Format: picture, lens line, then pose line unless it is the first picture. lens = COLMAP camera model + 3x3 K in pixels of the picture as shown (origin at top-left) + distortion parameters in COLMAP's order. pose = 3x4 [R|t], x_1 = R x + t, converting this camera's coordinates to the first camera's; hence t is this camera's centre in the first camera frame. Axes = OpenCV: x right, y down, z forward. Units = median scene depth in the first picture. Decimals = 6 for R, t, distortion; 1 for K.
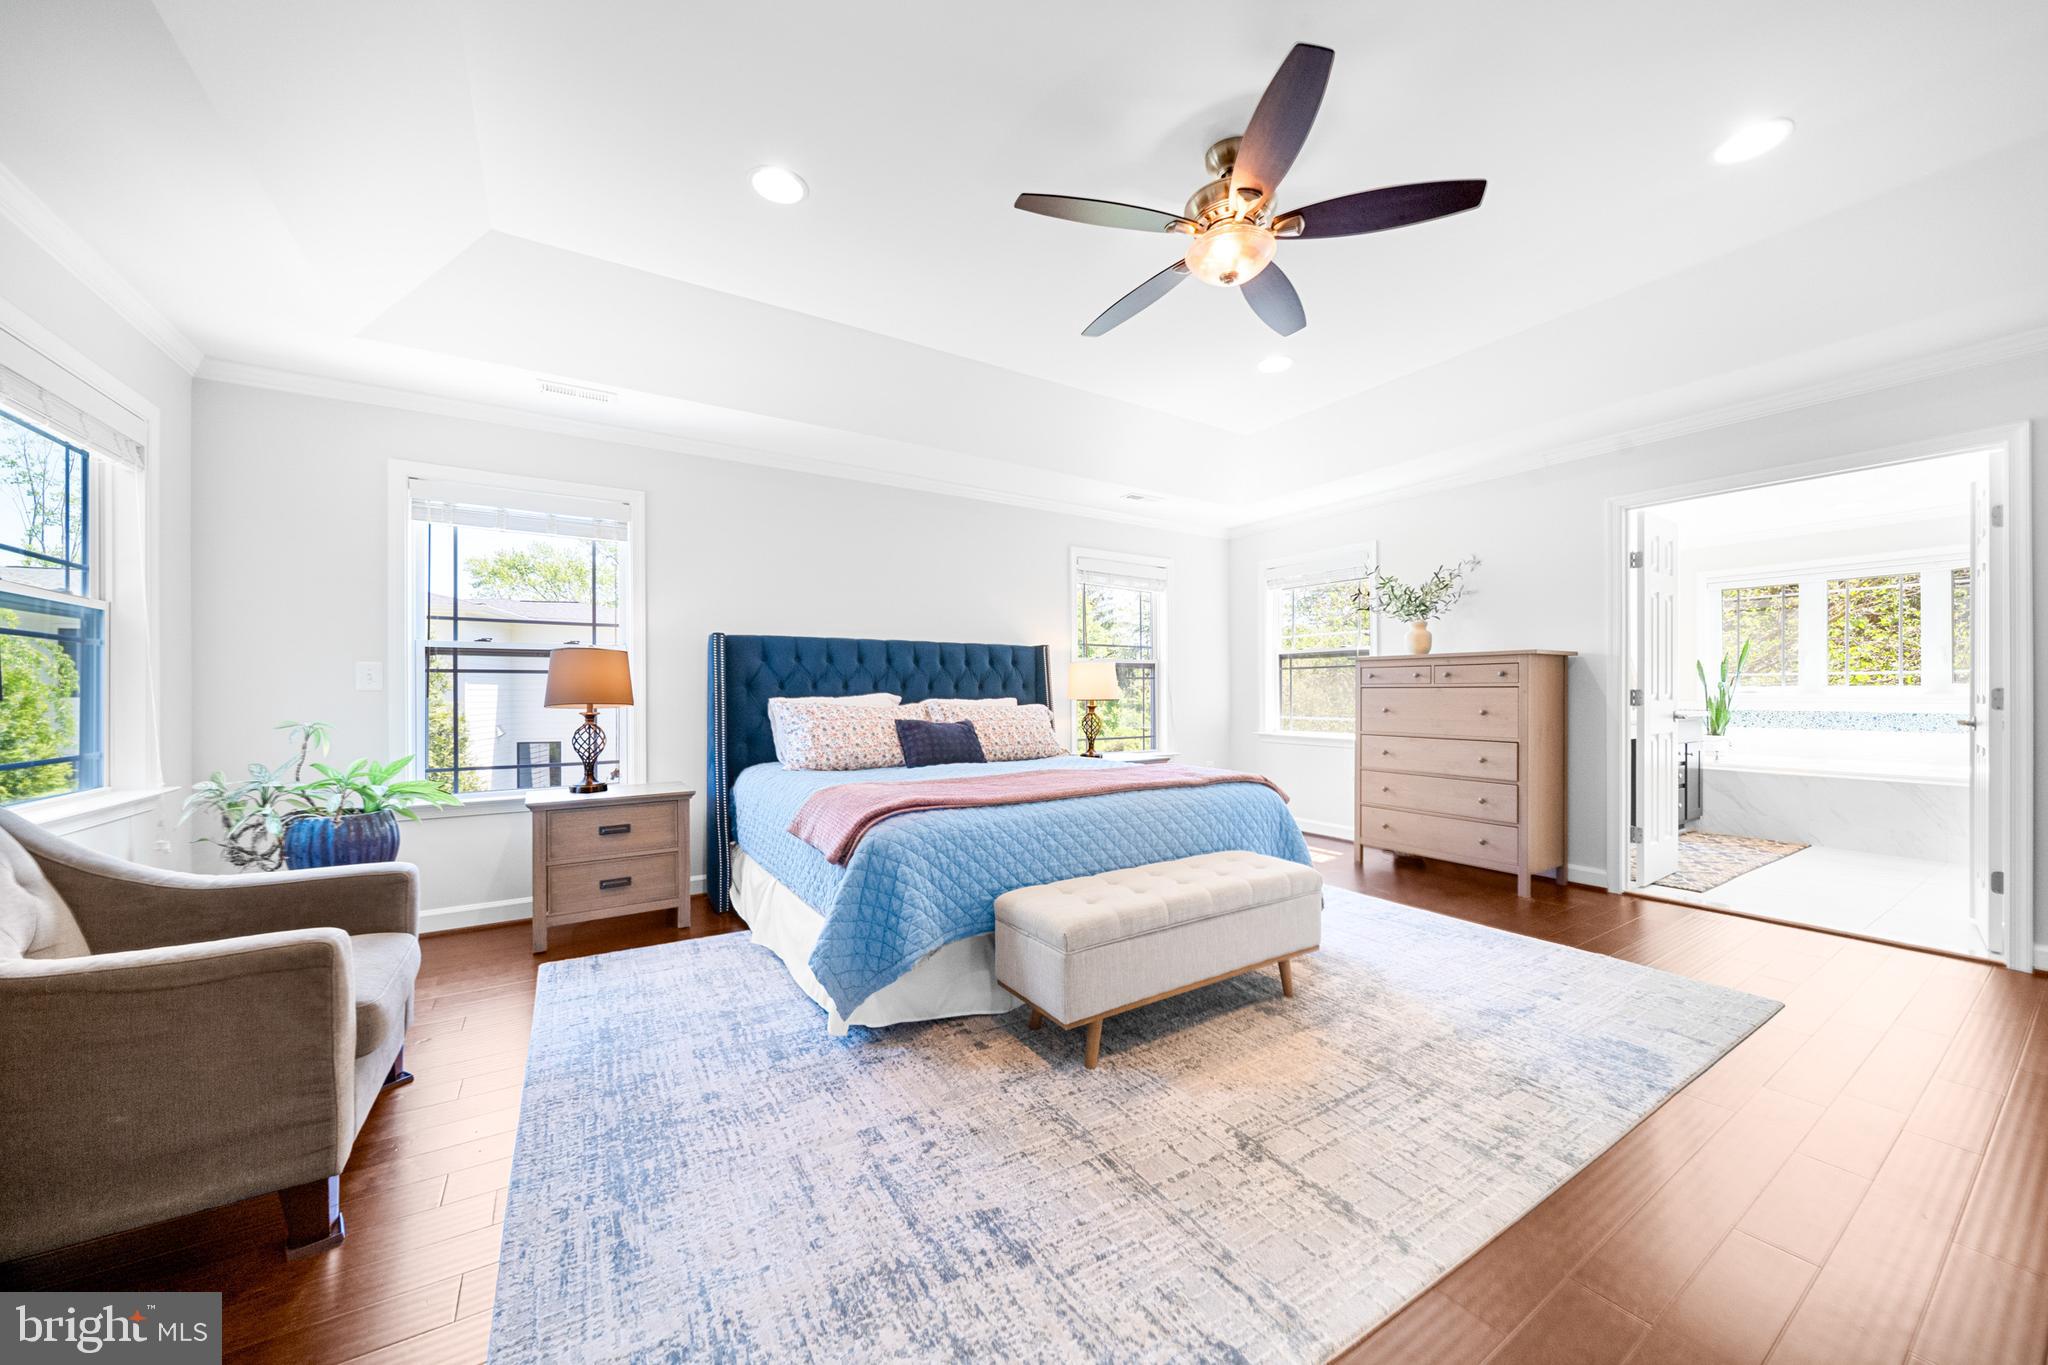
lens RADIAL K [[743.6, 0, 1017.3], [0, 743.6, 679.7], [0, 0, 1]] dist [-0.000626, -0.000783]
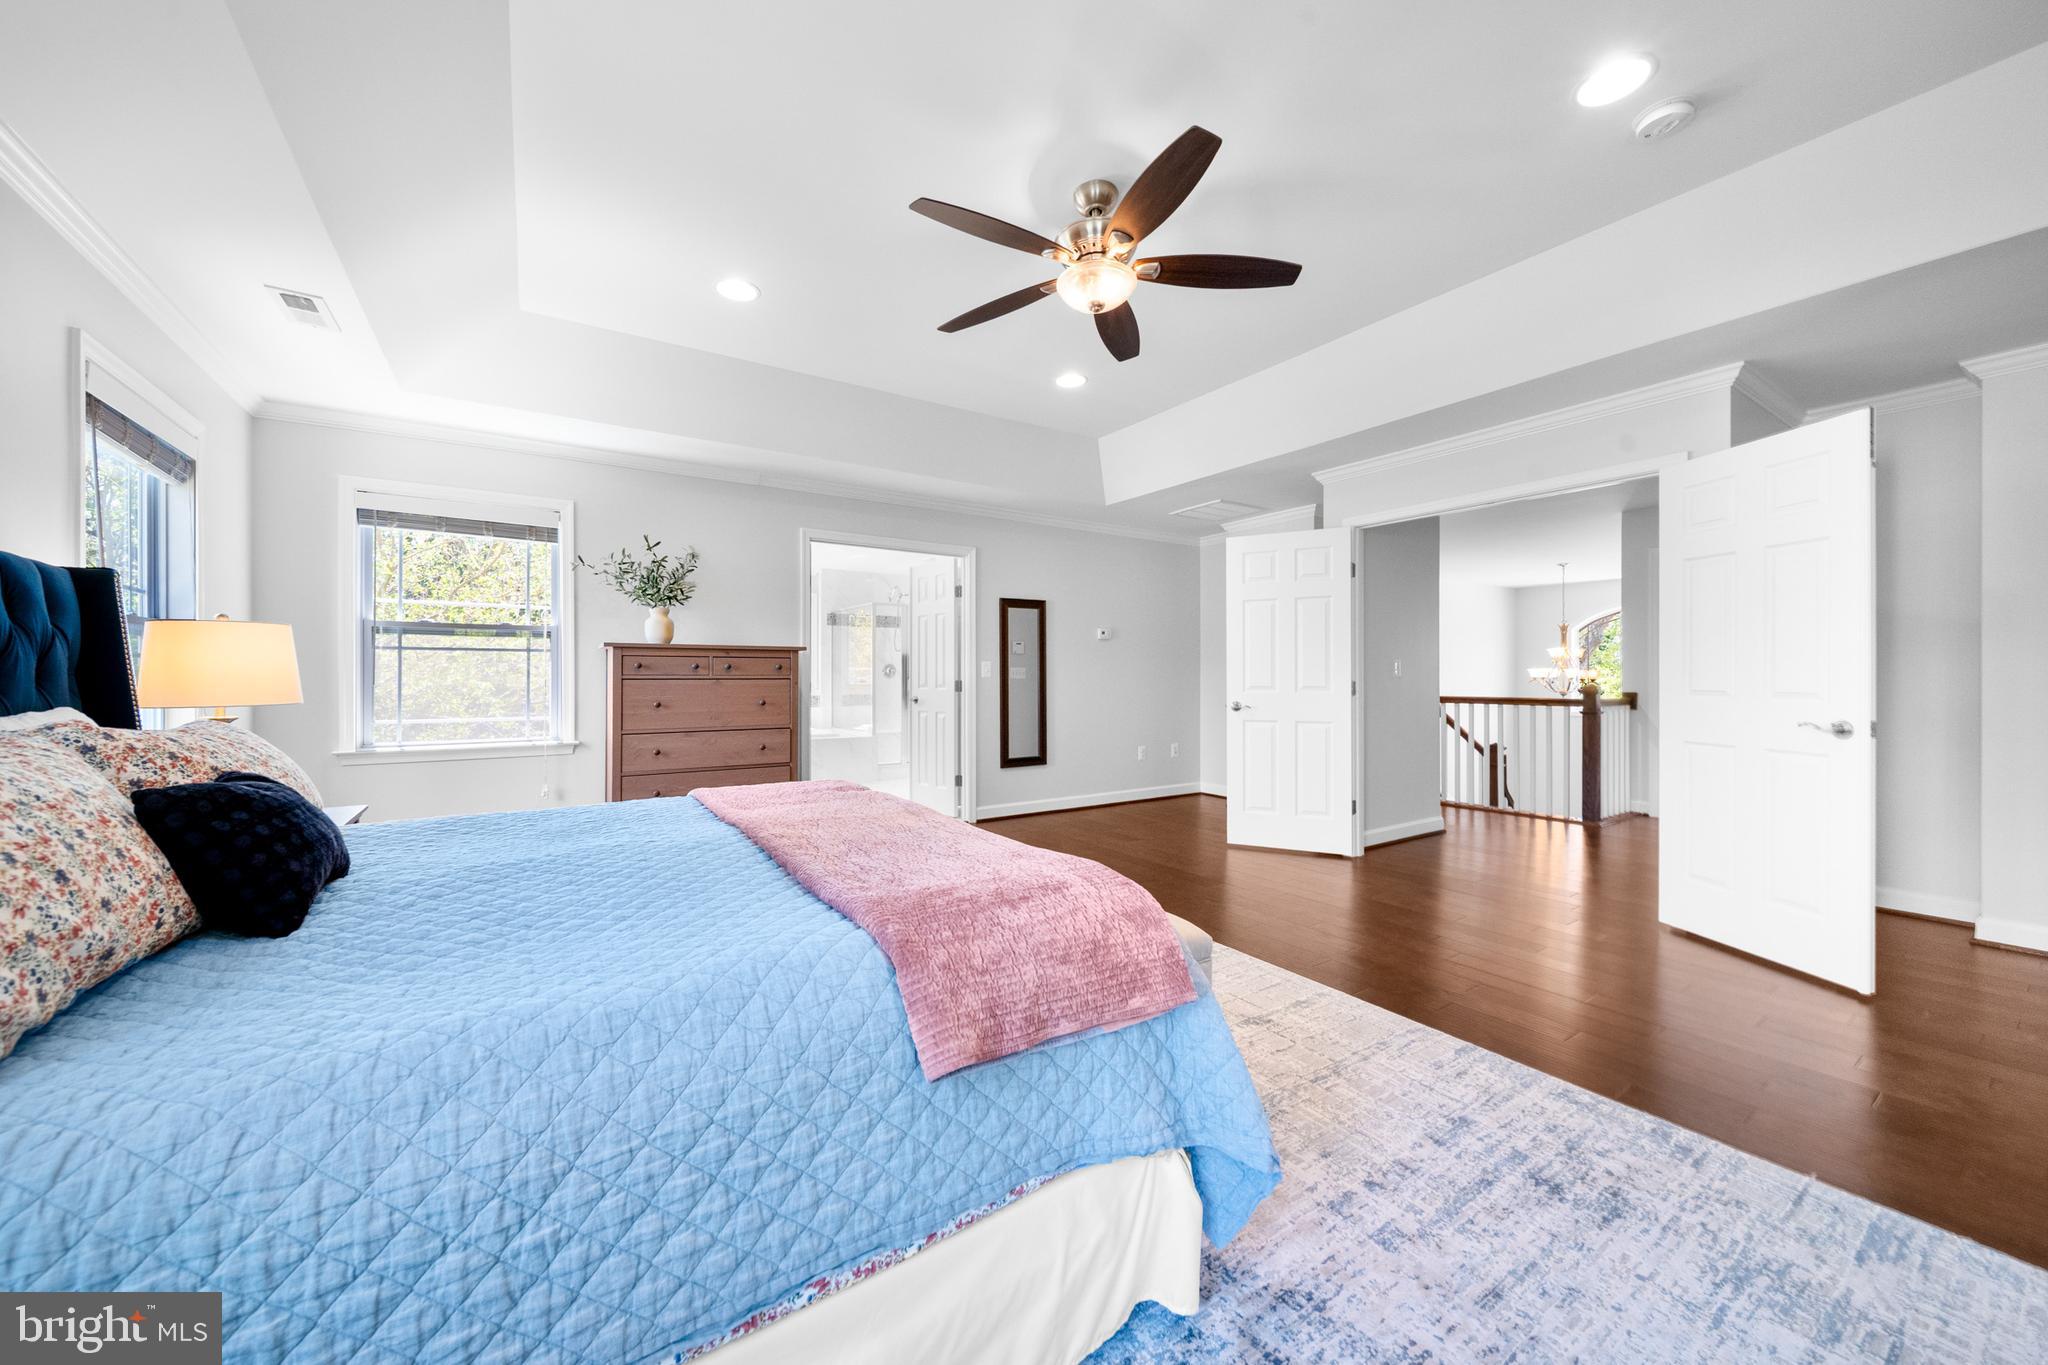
lens RADIAL K [[743.6, 0, 1017.3], [0, 743.6, 679.7], [0, 0, 1]] dist [-0.000626, -0.000783]
pose [[-0.046372, 0.002765, 0.998920, -0.453205], [-0.019674, 0.999800, -0.003681, 0.006030], [-0.998730, -0.019823, -0.046309, 0.664775]]
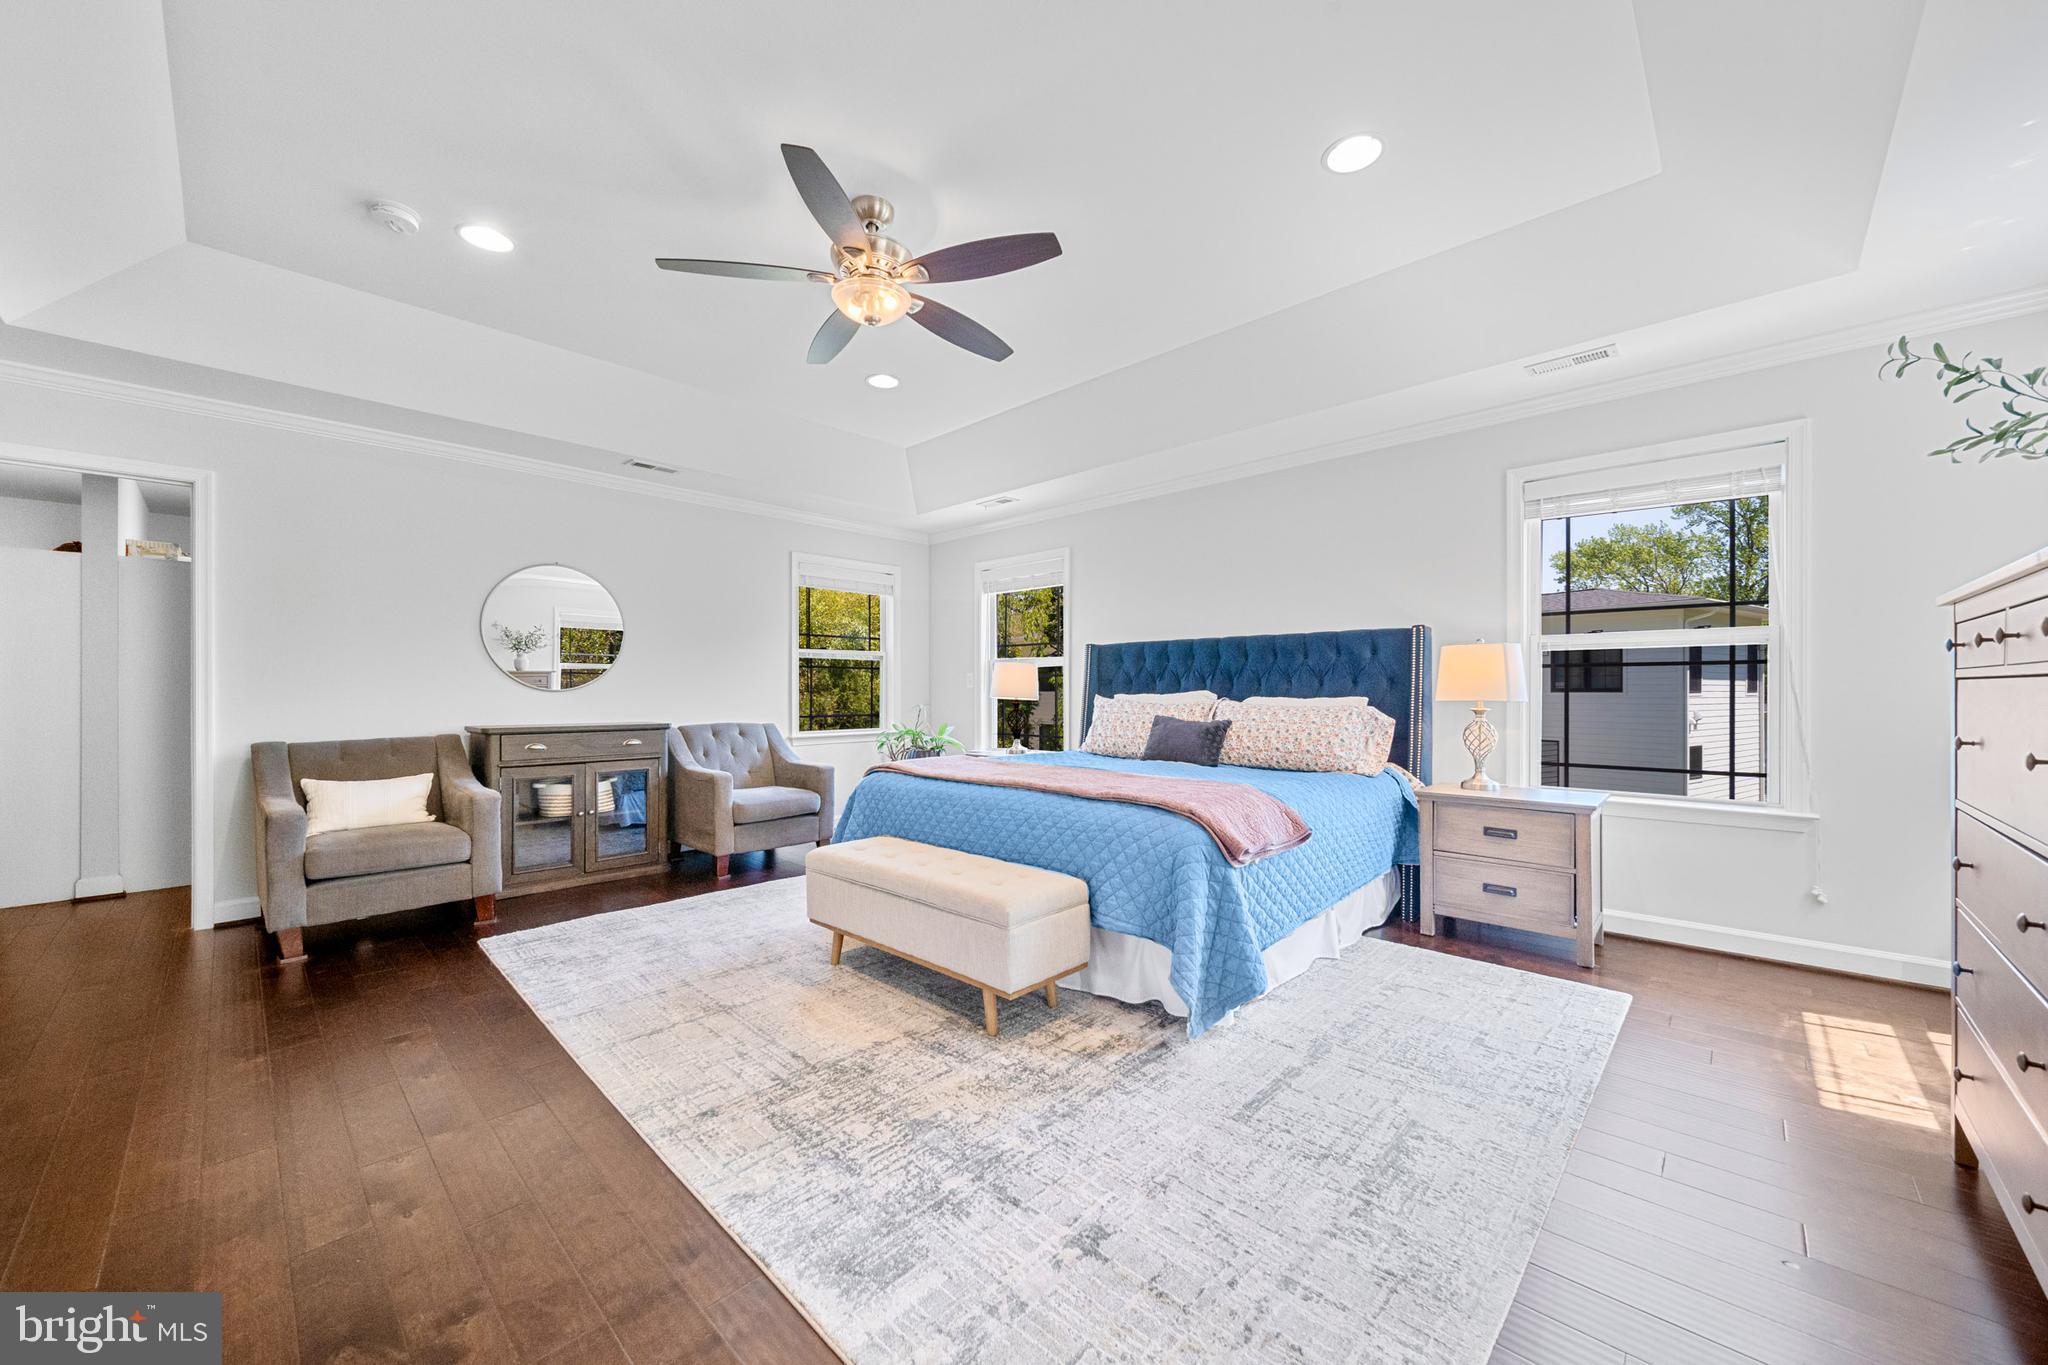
lens RADIAL K [[769.0, 0, 1024.0], [0, 769.0, 682.5], [0, 0, 1]] dist [-0.000805, -0.000150]
pose [[0.223245, -0.006699, -0.974739, 0.822047], [0.016720, 0.999856, -0.003042, 0.006832], [0.974619, -0.015619, 0.223324, 0.543509]]
